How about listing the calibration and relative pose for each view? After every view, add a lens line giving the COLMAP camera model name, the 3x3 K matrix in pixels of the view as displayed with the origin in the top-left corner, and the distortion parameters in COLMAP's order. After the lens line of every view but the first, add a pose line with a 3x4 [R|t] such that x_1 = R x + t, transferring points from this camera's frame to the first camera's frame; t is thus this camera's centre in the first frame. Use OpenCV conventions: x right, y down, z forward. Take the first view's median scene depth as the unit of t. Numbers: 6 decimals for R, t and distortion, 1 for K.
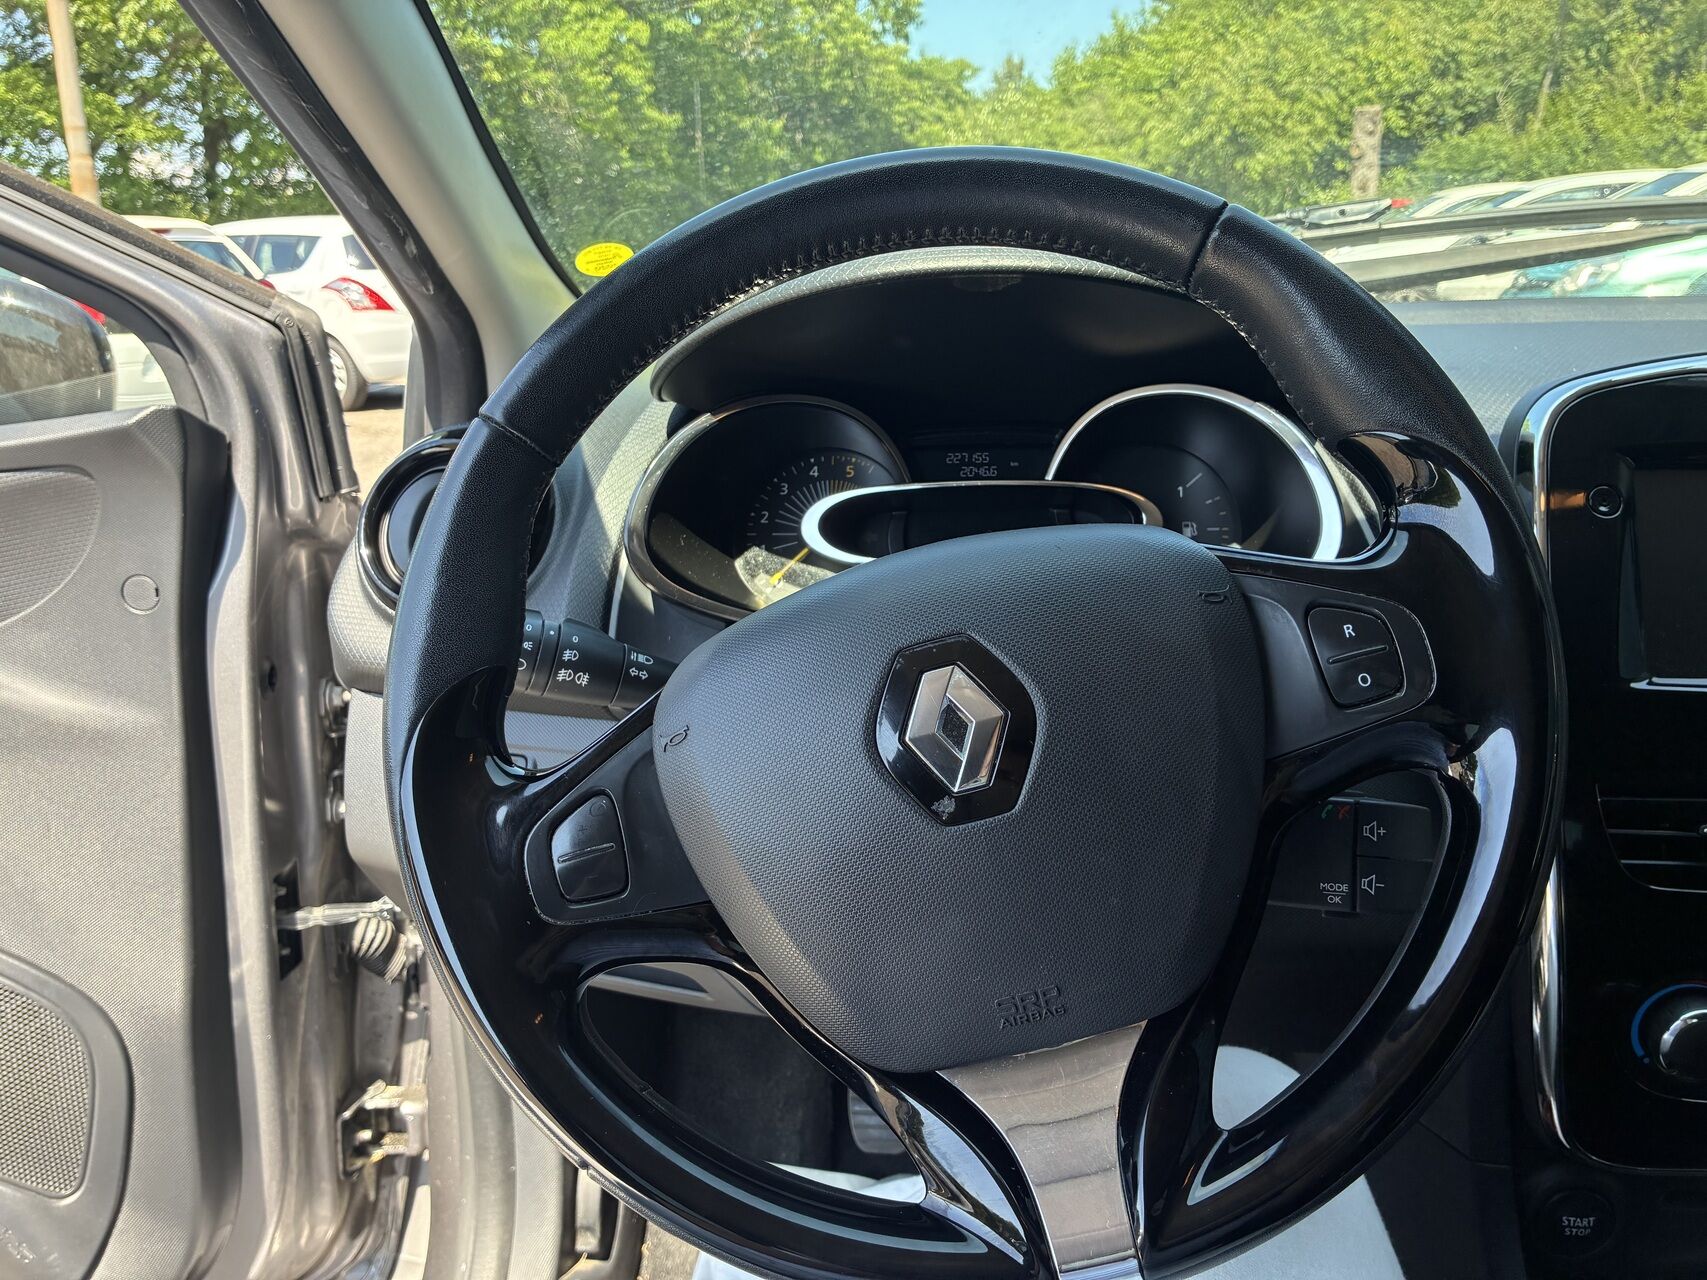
lens RADIAL K [[1273.3, 0, 853.5], [0, 1273.3, 640.0], [0, 0, 1]] dist [0.052732, -0.081772]
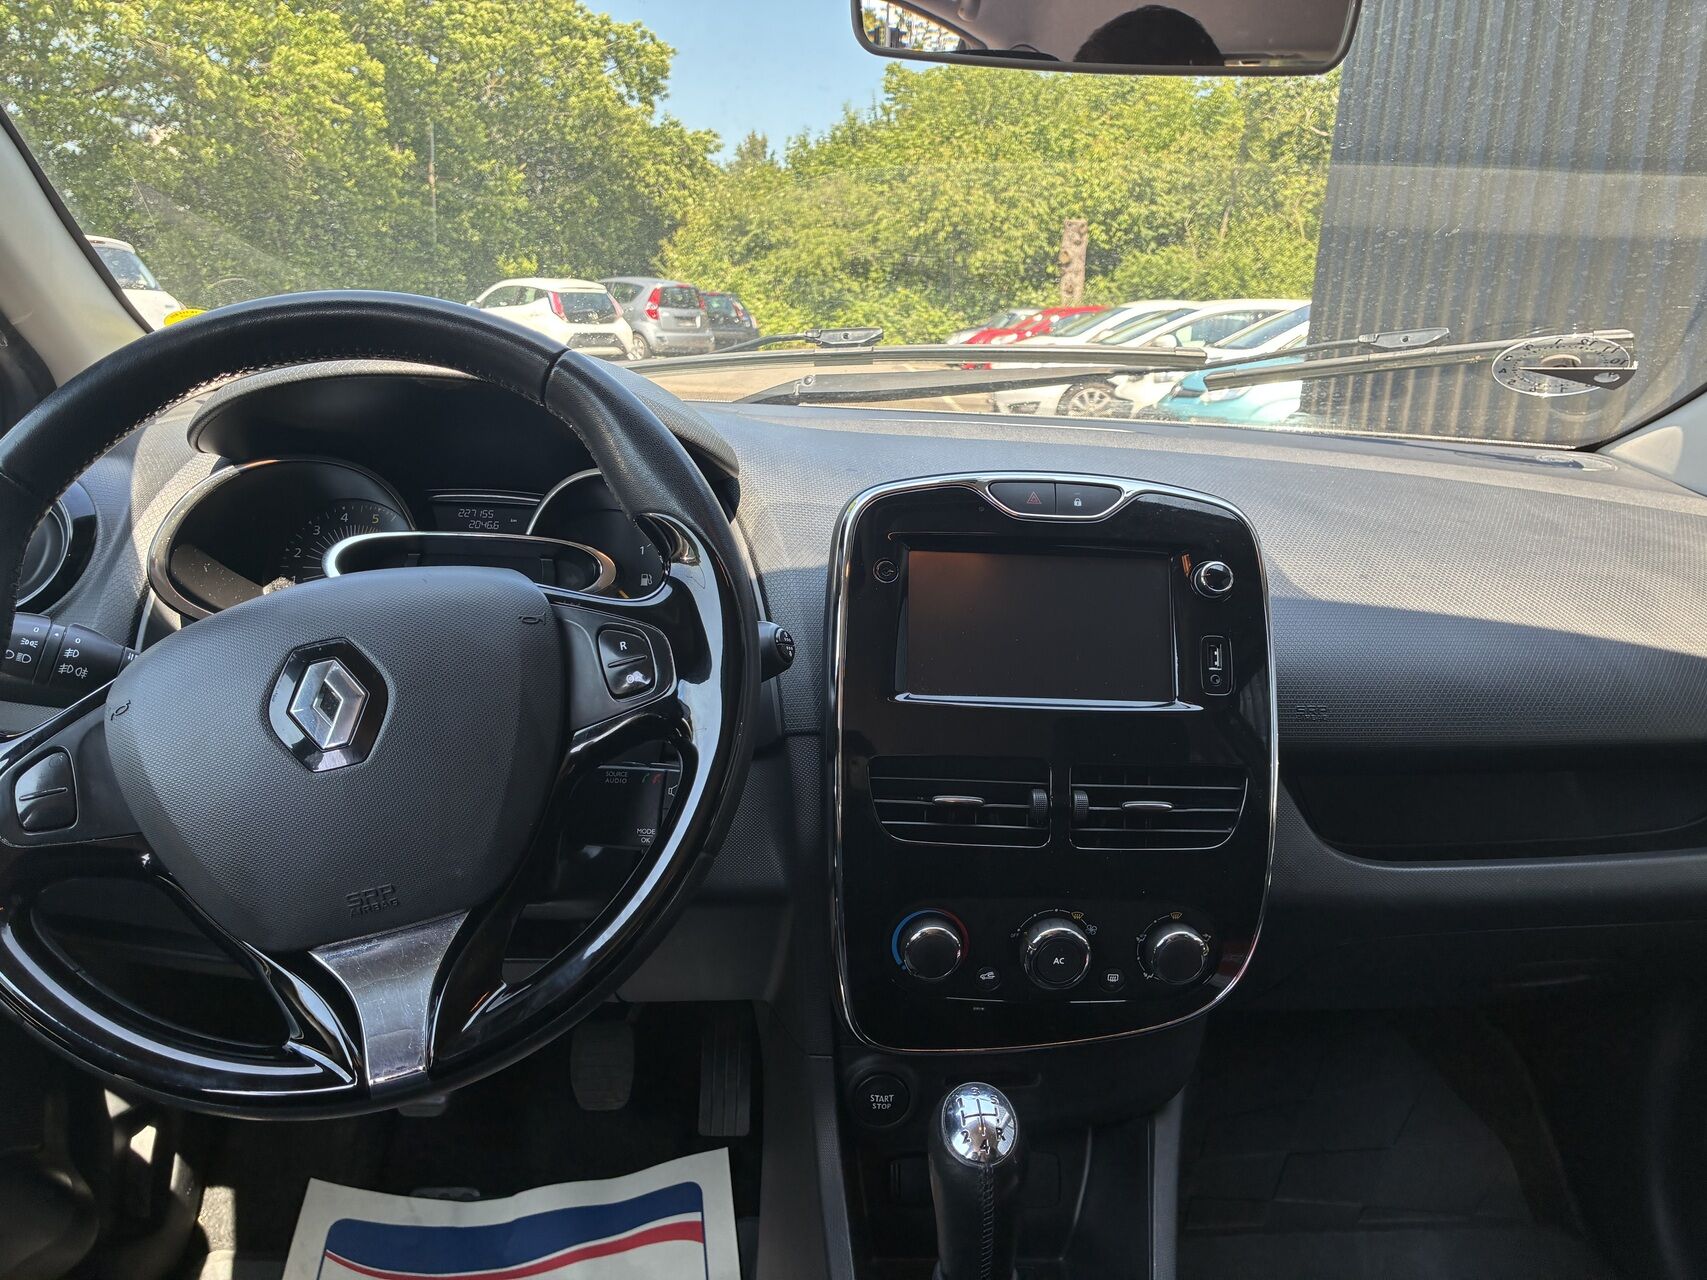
lens RADIAL K [[1283.9, 0, 860.1], [0, 1283.9, 638.6], [0, 0, 1]] dist [0.009049, 0.000218]
pose [[0.977056, 0.036836, 0.209774, 0.007063], [-0.026533, 0.998309, -0.051722, 0.001141], [-0.211325, 0.044969, 0.976381, -0.010217]]
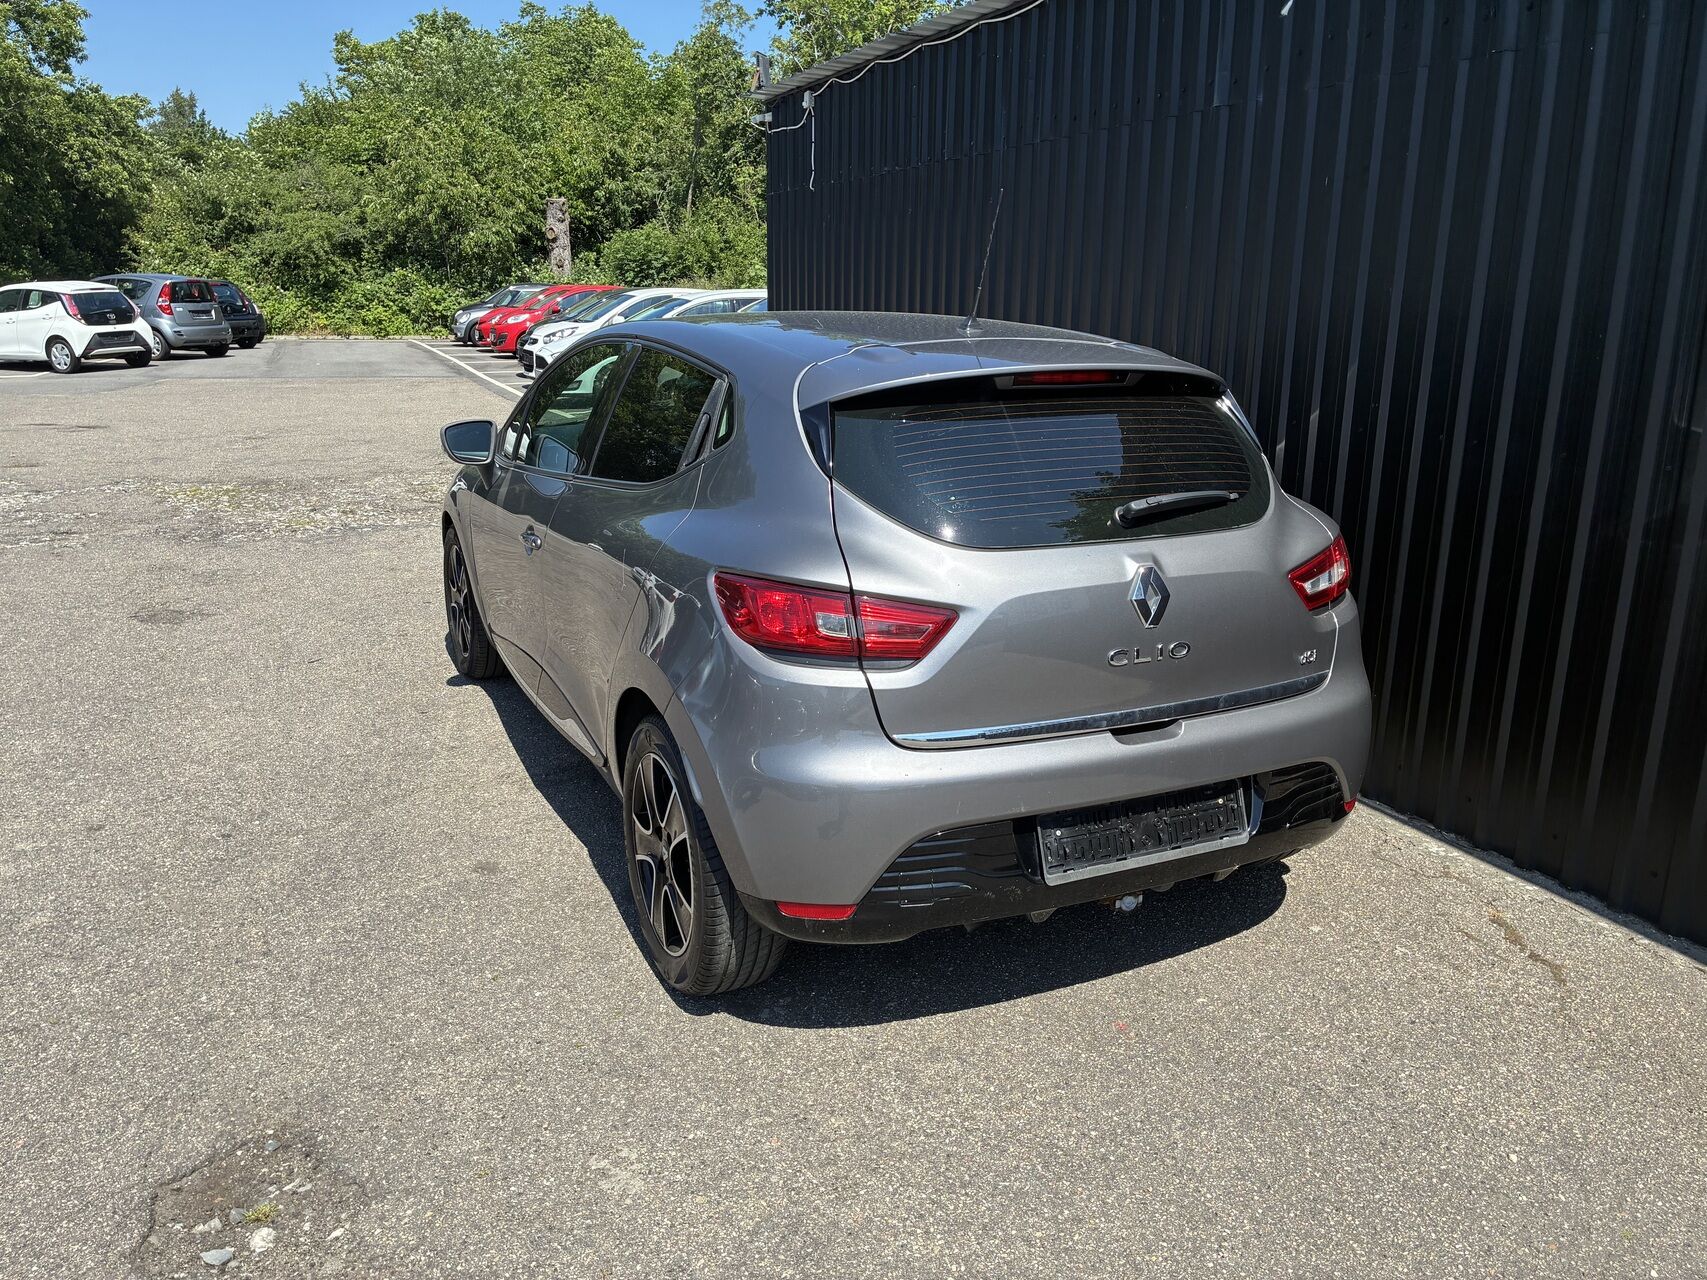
lens RADIAL K [[1265.4, 0, 866.0], [0, 1265.4, 643.6], [0, 0, 1]] dist [0.046719, -0.056935]
pose [[0.828761, -0.105063, 0.549652, -0.054282], [0.122183, 0.992492, 0.005484, 0.022900], [-0.546101, 0.062613, 0.835376, -0.119218]]
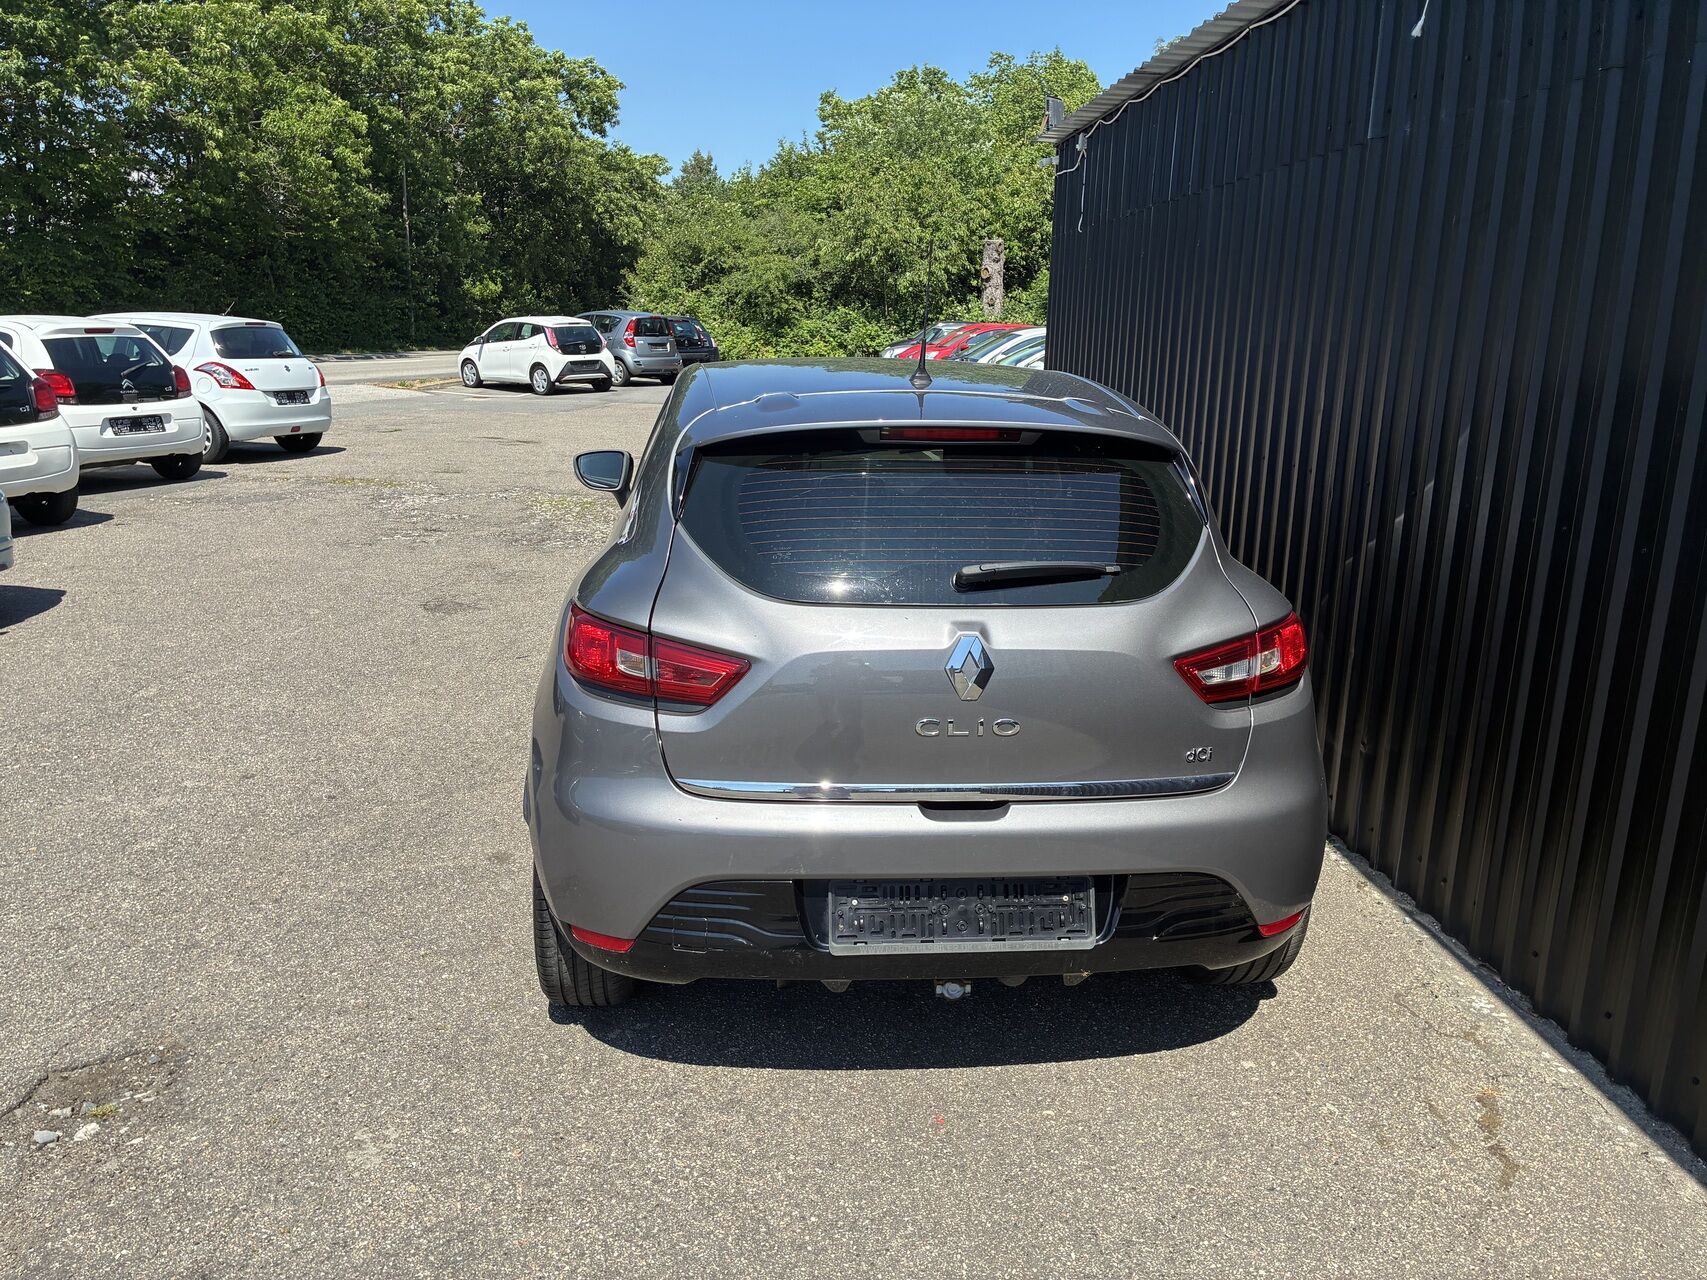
lens RADIAL K [[1265.4, 0, 866.0], [0, 1265.4, 643.6], [0, 0, 1]] dist [0.046719, -0.056935]
pose [[0.968812, -0.003450, 0.247774, -0.020236], [0.015036, 0.998879, -0.044882, 0.024417], [-0.247342, 0.047208, 0.967778, -0.133631]]
